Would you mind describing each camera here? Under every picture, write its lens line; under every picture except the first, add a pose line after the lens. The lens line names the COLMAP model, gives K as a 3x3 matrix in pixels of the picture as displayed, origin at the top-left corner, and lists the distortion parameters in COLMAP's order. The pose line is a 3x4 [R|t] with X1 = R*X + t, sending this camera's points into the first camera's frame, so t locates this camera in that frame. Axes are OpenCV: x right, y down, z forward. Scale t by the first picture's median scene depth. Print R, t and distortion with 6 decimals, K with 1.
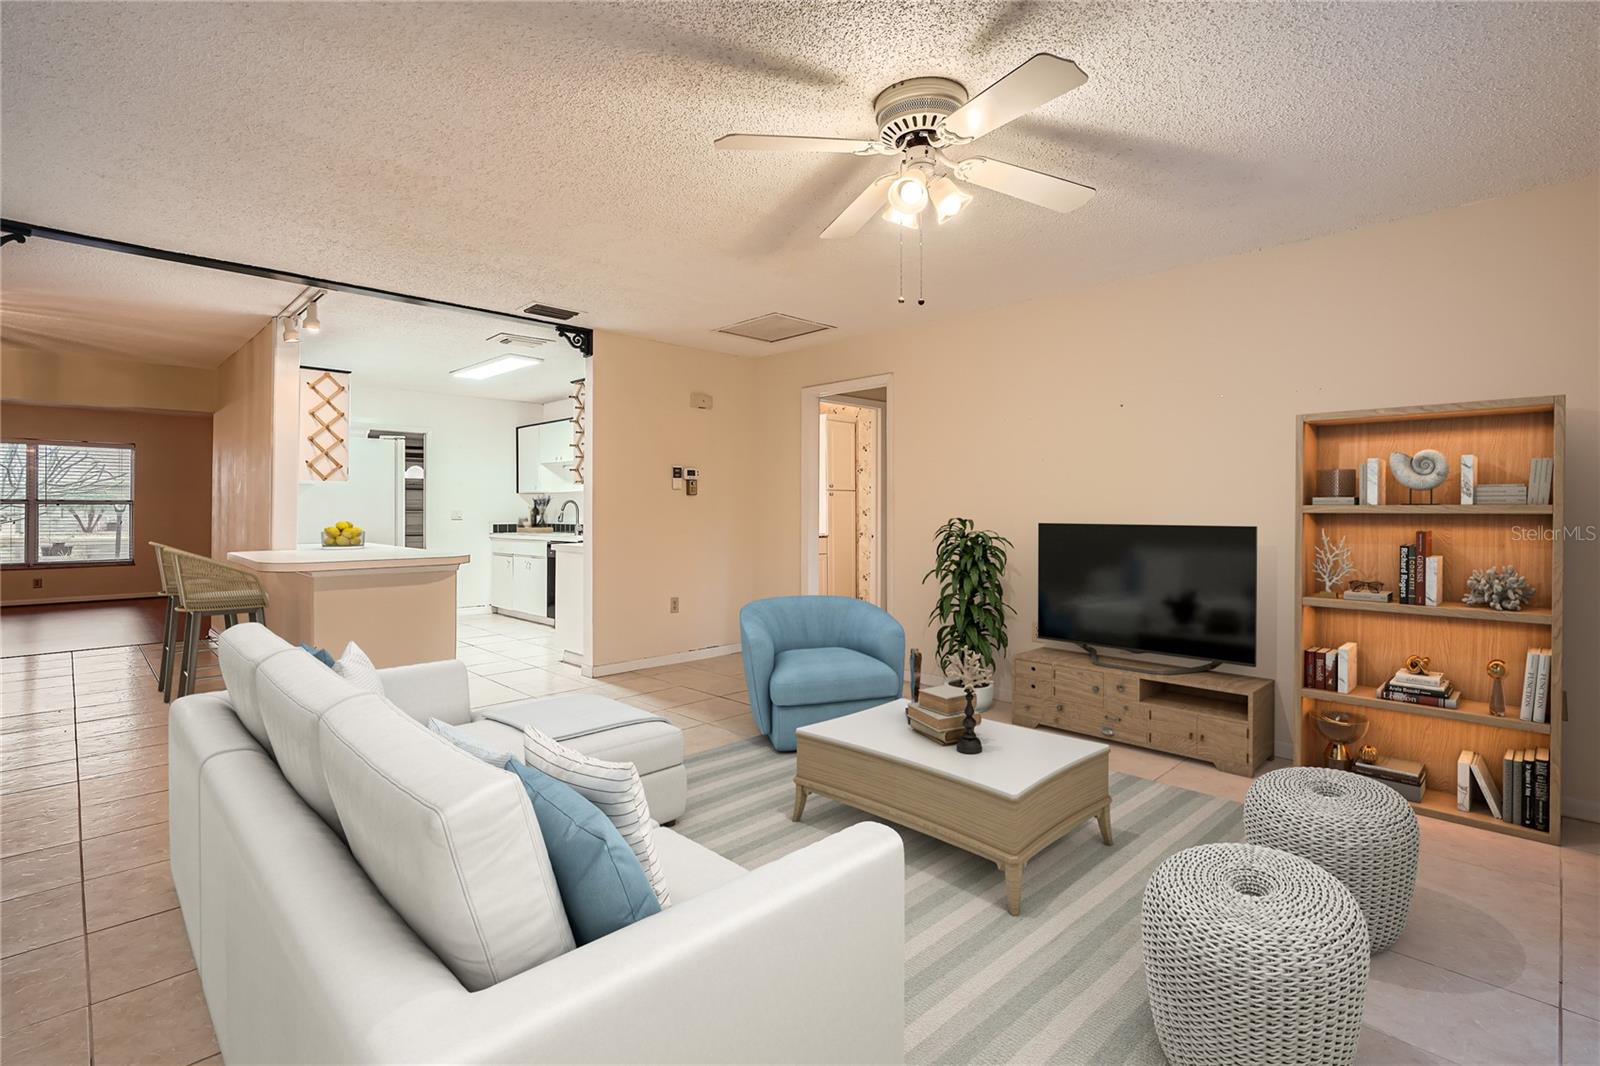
lens RADIAL K [[741.8, 0, 800.9], [0, 741.8, 506.2], [0, 0, 1]] dist [-0.000735, -0.000176]
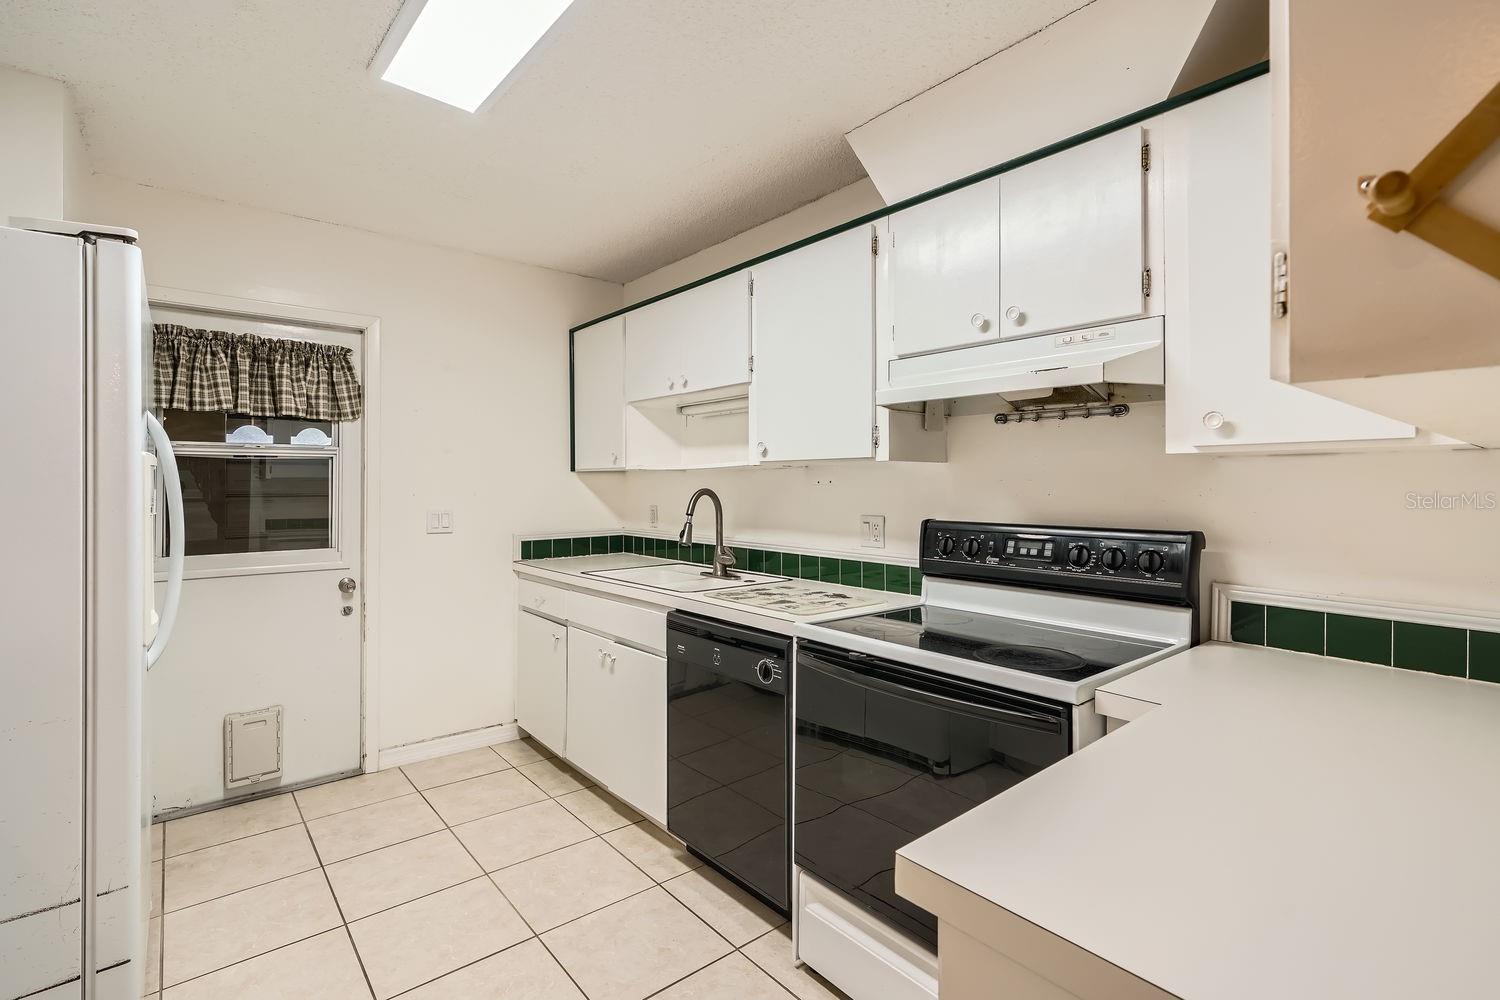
lens RADIAL K [[695.5, 0, 750.9], [0, 695.5, 474.9], [0, 0, 1]] dist [-0.000735, -0.000176]
pose [[0.996864, -0.002235, -0.079107, -0.397359], [0.001486, 0.999954, -0.009523, -0.018866], [0.079125, 0.009375, 0.996821, 0.965891]]
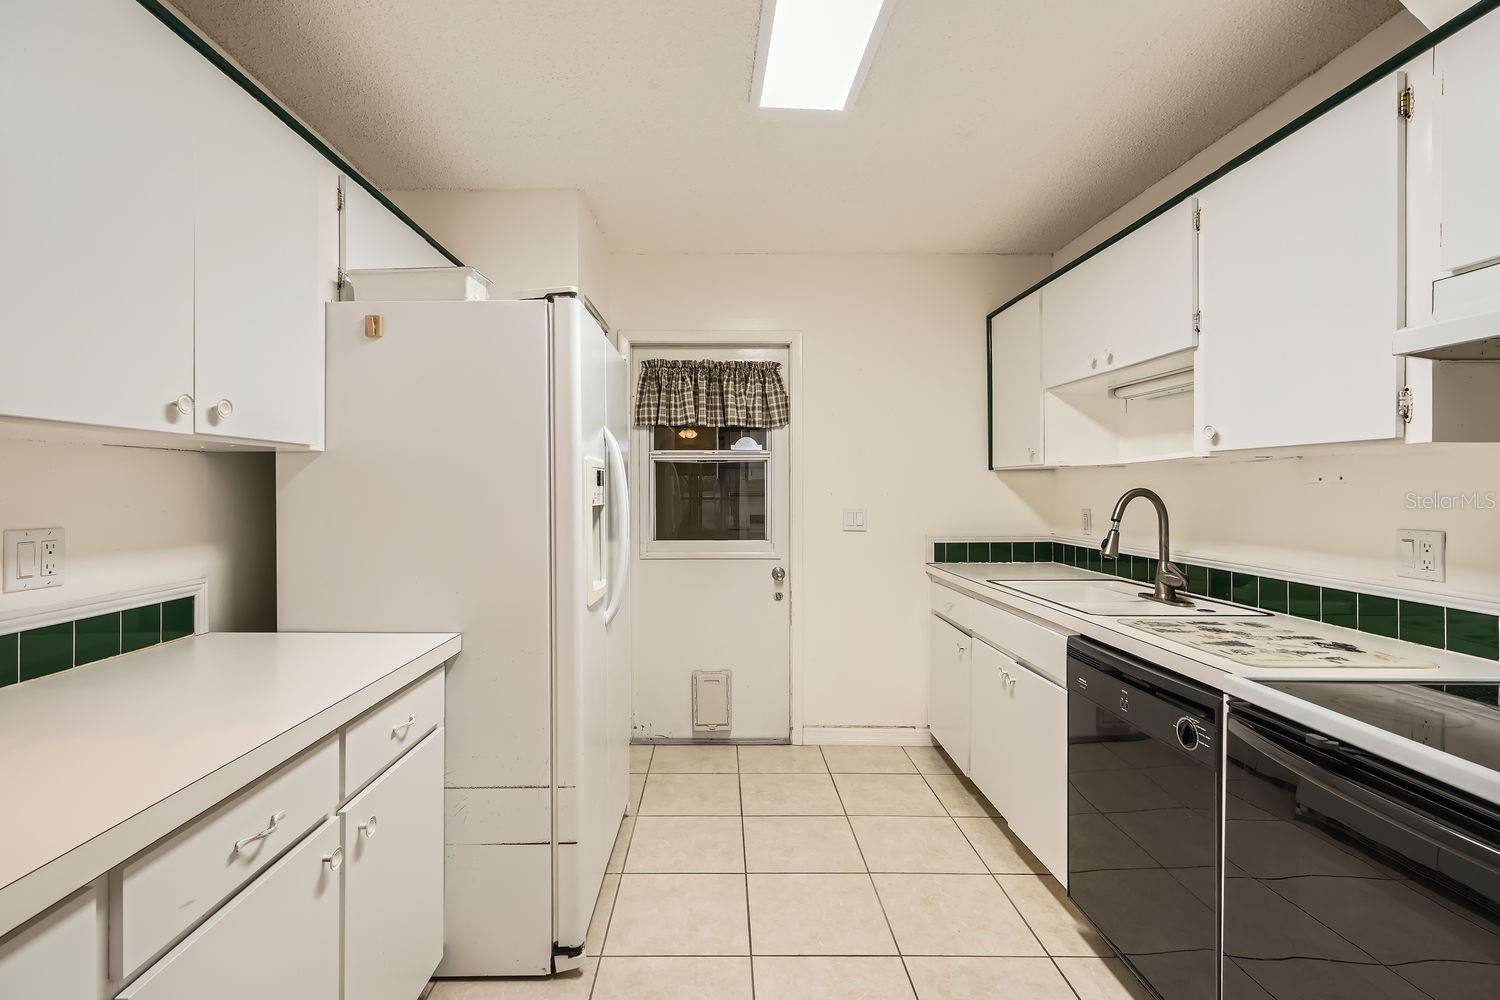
lens RADIAL K [[701.3, 0, 720.9], [0, 701.3, 487.6], [0, 0, 1]] dist [0.000248, 0.000246]
pose [[0.717183, 0.000029, -0.696884, -0.357032], [0.003392, 0.999988, 0.003532, -0.016095], [0.696876, -0.004897, 0.717175, 1.012140]]
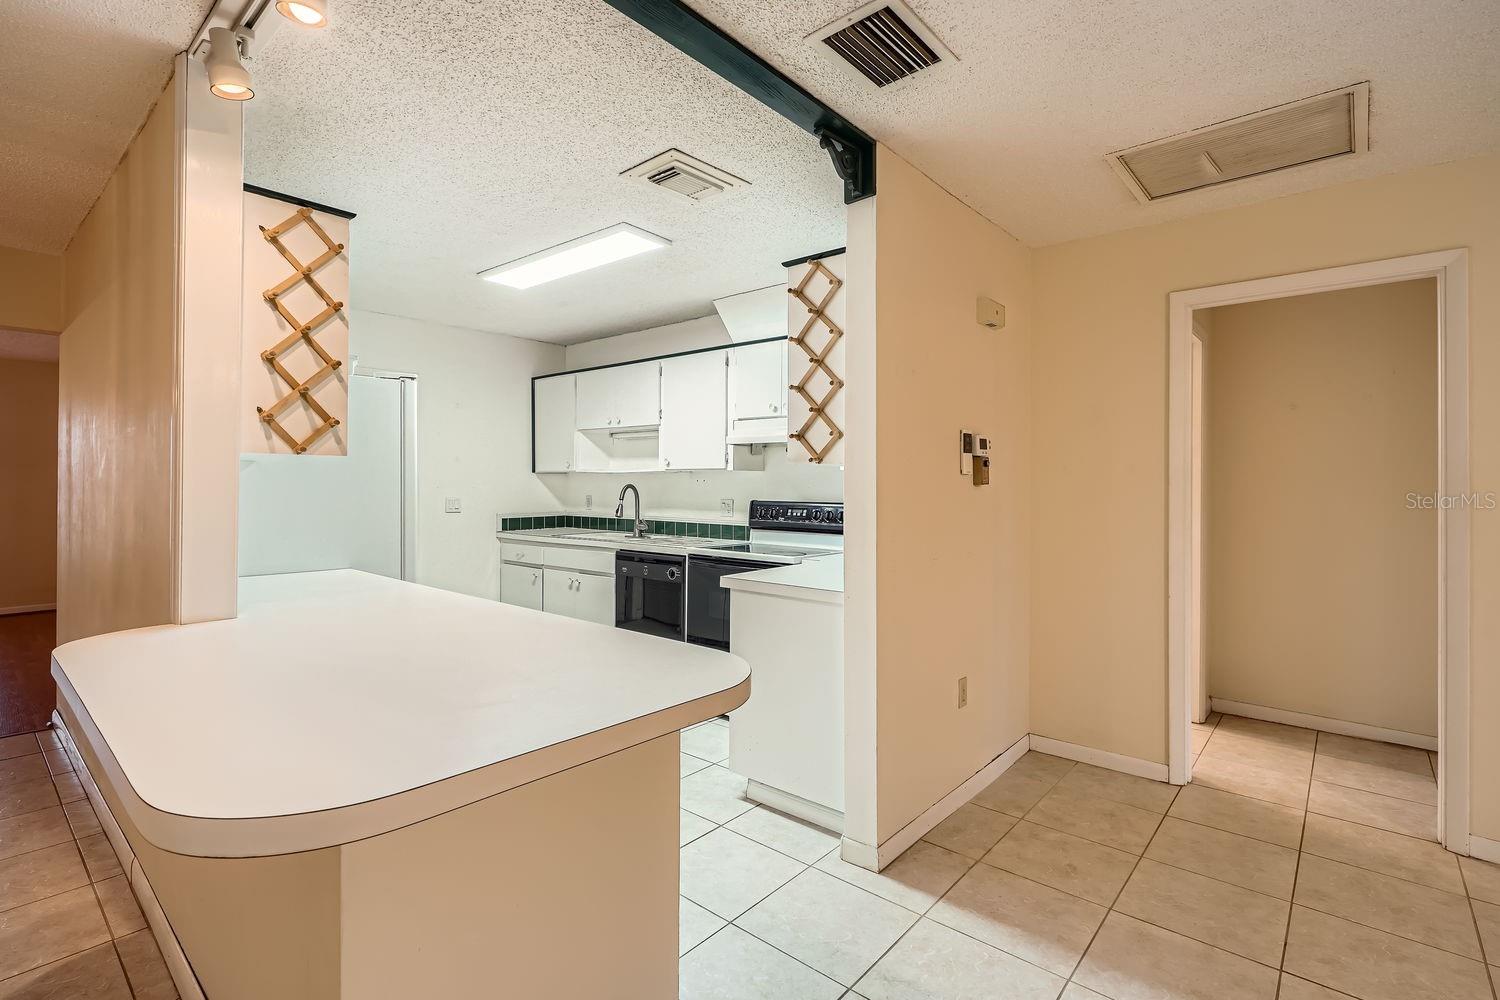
lens RADIAL K [[701.3, 0, 720.9], [0, 701.3, 487.6], [0, 0, 1]] dist [0.000248, 0.000246]
pose [[0.998305, 0.003642, 0.058082, -0.410980], [-0.004334, 0.999921, 0.011789, -0.020440], [-0.058034, -0.012021, 0.998242, 0.561381]]
